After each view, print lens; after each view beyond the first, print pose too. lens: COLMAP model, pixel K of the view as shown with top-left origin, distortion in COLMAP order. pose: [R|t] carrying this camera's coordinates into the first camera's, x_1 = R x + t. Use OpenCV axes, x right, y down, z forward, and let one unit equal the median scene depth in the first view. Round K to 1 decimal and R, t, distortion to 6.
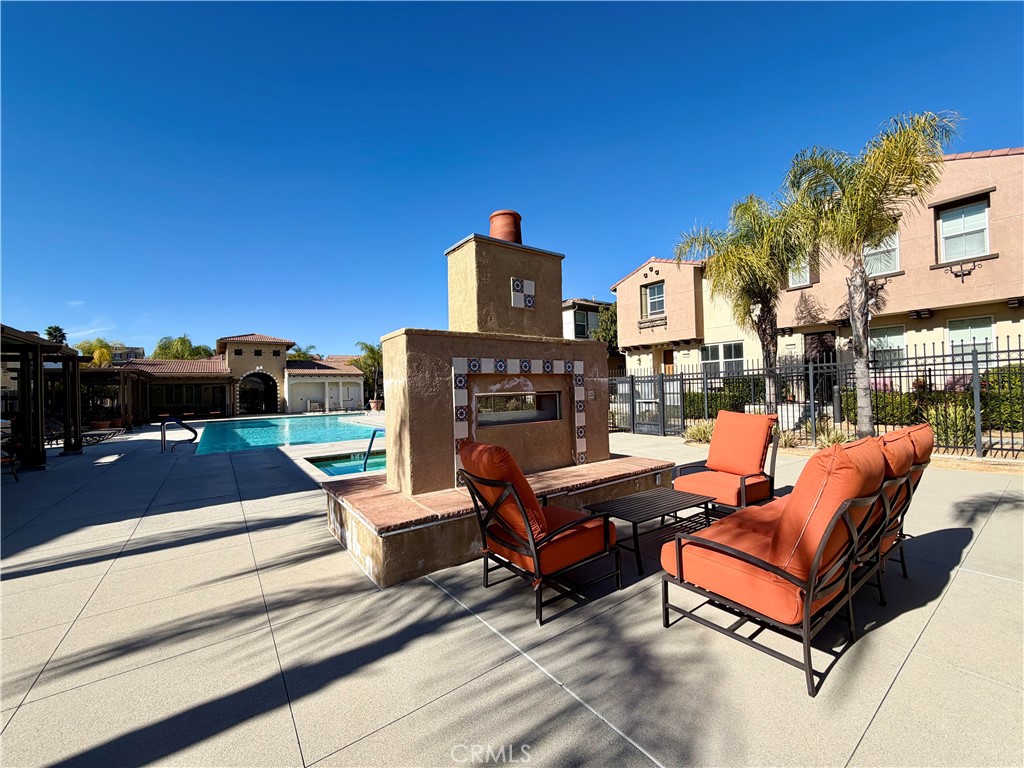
lens RADIAL K [[405.8, 0, 507.3], [0, 405.8, 385.9], [0, 0, 1]] dist [0.000254, 0.000320]
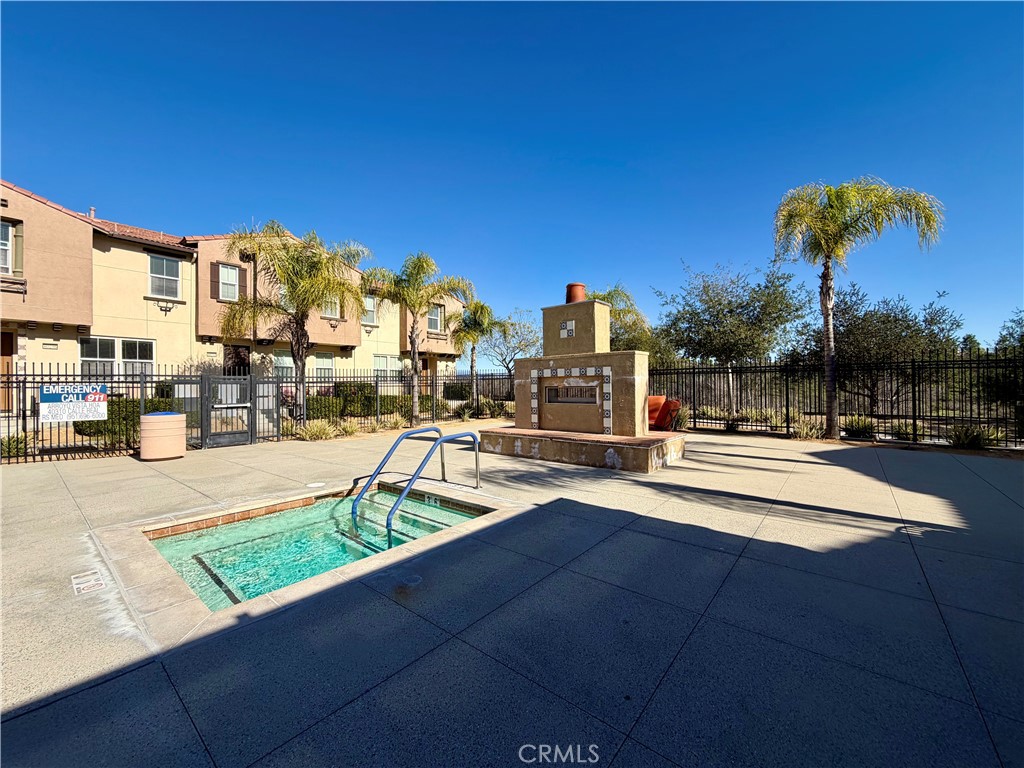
lens RADIAL K [[405.8, 0, 507.3], [0, 405.8, 385.9], [0, 0, 1]] dist [0.000254, 0.000320]
pose [[-0.244767, 0.033251, 0.969011, -0.229600], [0.006855, 0.999446, -0.032564, 0.010152], [-0.969558, -0.001328, -0.244860, 0.248792]]
